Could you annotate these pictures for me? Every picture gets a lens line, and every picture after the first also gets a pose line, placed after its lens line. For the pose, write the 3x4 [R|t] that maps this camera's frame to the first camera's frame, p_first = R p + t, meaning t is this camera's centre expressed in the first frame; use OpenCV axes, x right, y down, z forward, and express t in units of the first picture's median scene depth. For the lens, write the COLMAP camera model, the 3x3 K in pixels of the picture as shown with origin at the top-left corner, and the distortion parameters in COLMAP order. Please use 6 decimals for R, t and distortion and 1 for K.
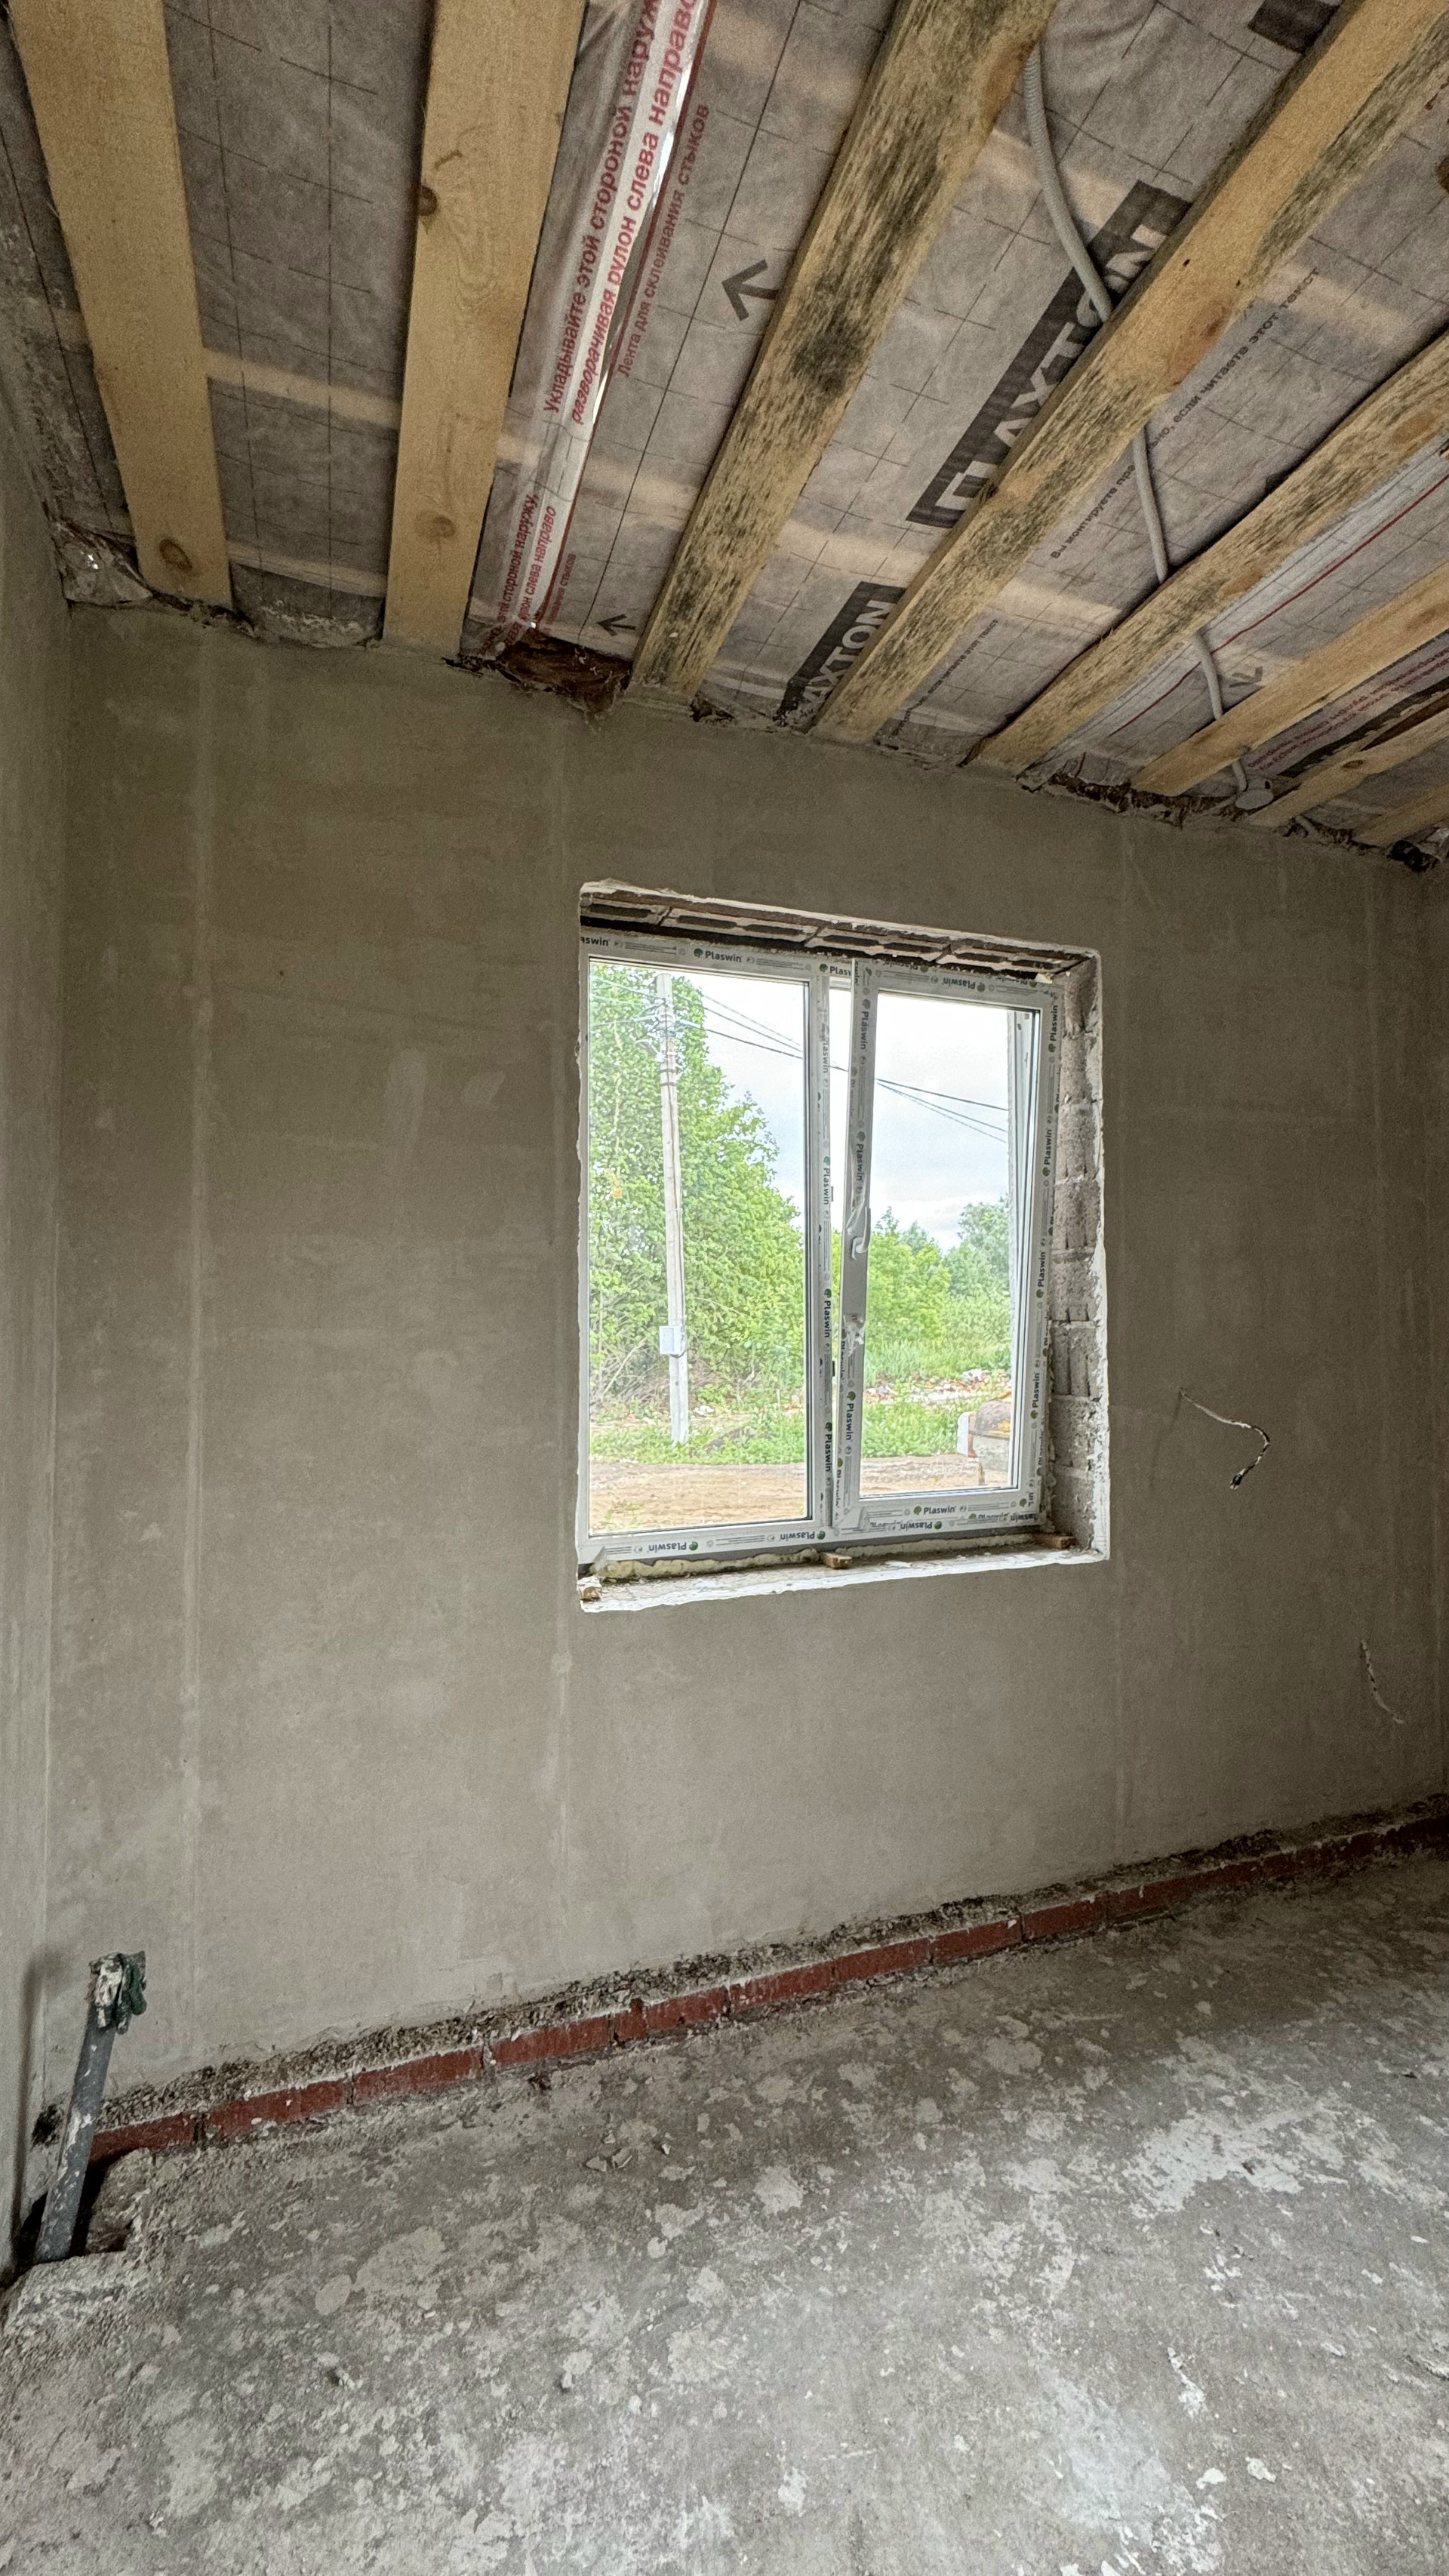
lens RADIAL K [[1030.3, 0, 726.1], [0, 1030.3, 1285.5], [0, 0, 1]] dist [-0.001647, 0.000060]
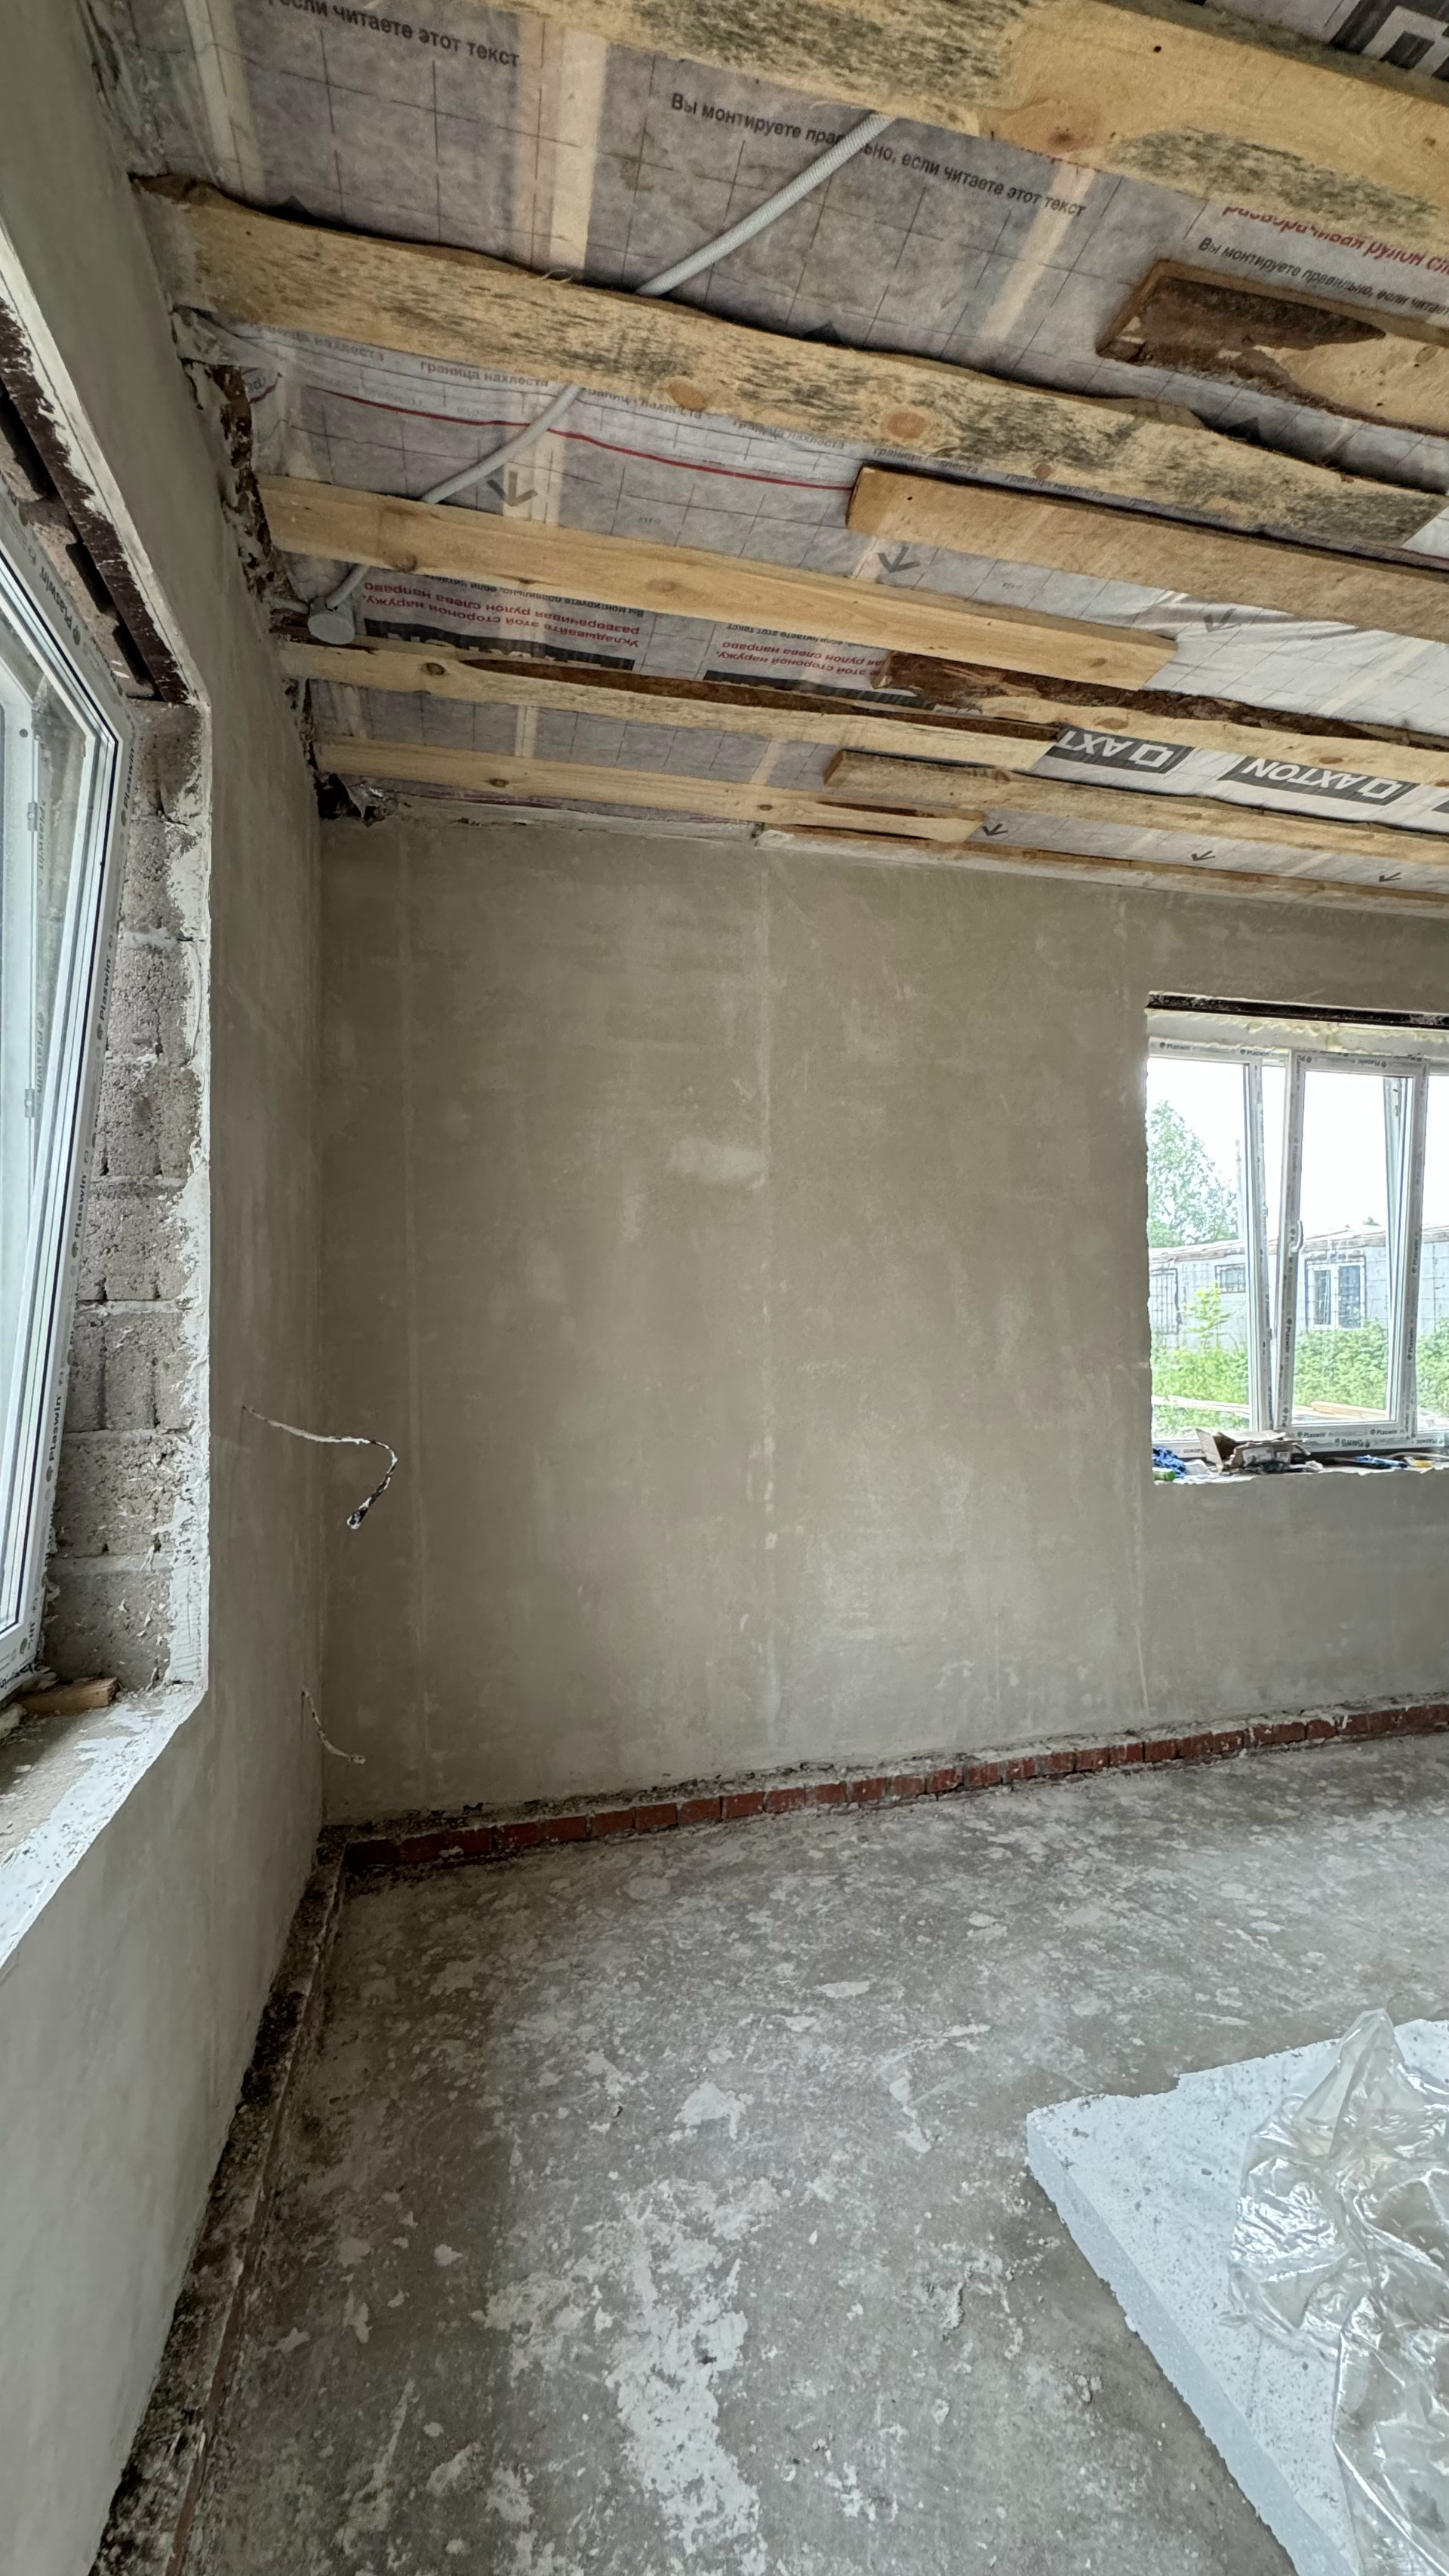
lens RADIAL K [[1030.3, 0, 726.1], [0, 1030.3, 1285.5], [0, 0, 1]] dist [-0.001647, 0.000060]
pose [[0.112754, 0.032085, 0.993105, -0.222329], [-0.021401, 0.999325, -0.029856, 0.040036], [-0.993392, -0.017887, 0.113364, 0.665434]]
